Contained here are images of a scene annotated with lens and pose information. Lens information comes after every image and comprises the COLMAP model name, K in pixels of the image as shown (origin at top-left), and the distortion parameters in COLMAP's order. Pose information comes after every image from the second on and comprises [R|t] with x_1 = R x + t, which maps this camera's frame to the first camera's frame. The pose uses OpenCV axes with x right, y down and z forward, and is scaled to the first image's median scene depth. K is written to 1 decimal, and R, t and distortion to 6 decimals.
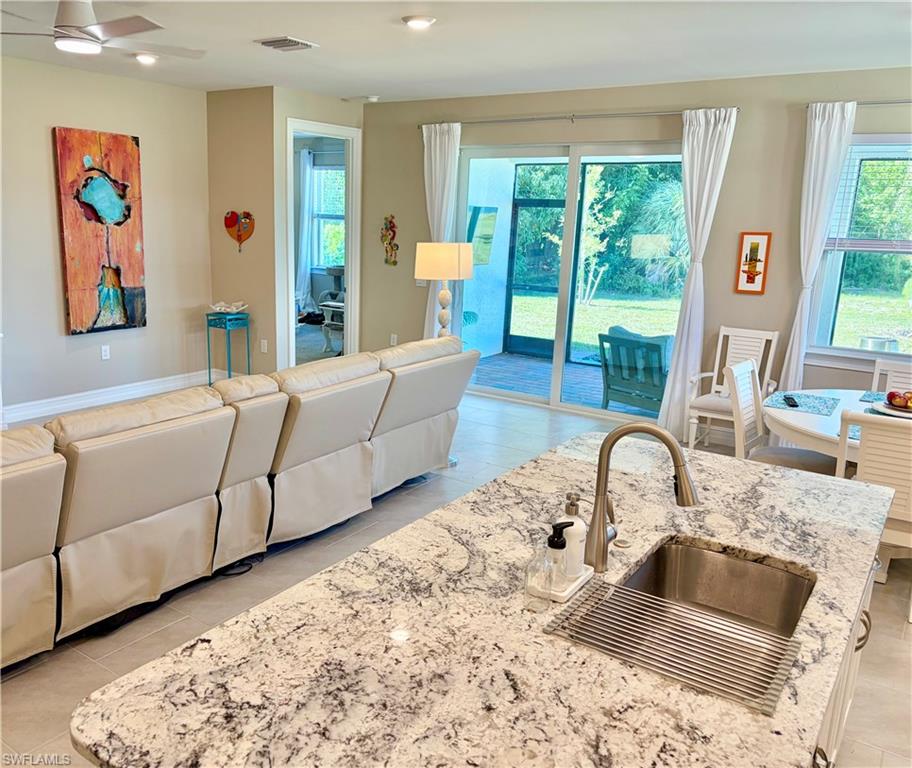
lens RADIAL K [[770.5, 0, 422.0], [0, 770.5, 385.4], [0, 0, 1]] dist [0.048748, -0.001893]
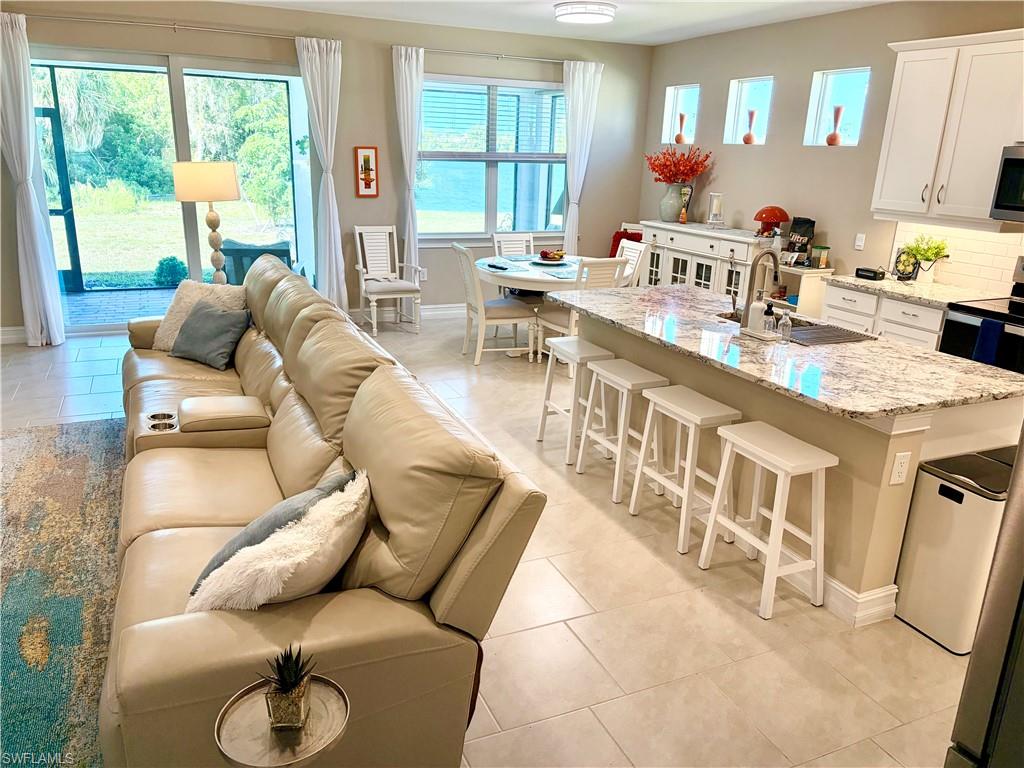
lens RADIAL K [[765.4, 0, 515.6], [0, 765.4, 384.3], [0, 0, 1]] dist [0.012706, 0.001489]
pose [[0.505572, -0.265899, 0.820789, -1.809976], [0.173901, 0.963206, 0.204920, -0.130948], [-0.845077, 0.039135, 0.533210, 0.520149]]
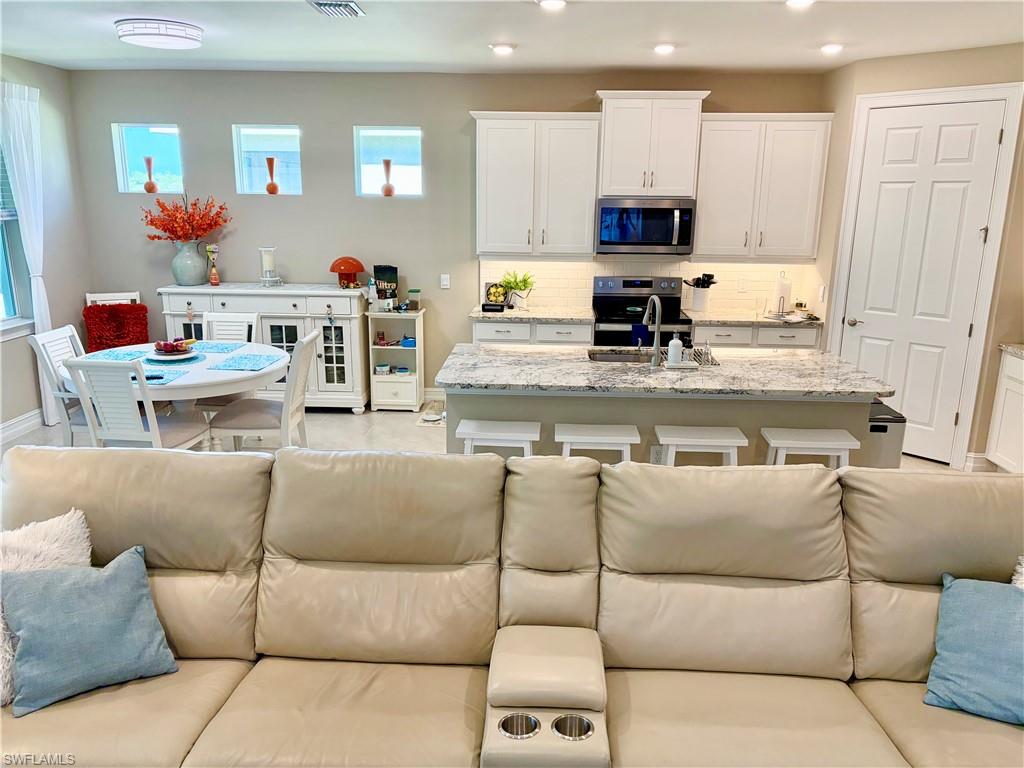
lens RADIAL K [[765.4, 0, 515.6], [0, 765.4, 384.3], [0, 0, 1]] dist [0.012706, 0.001489]
pose [[-0.519835, -0.236894, 0.820764, -1.489771], [0.163233, 0.915534, 0.367631, -0.644402], [-0.838527, 0.325083, -0.437258, 2.542691]]
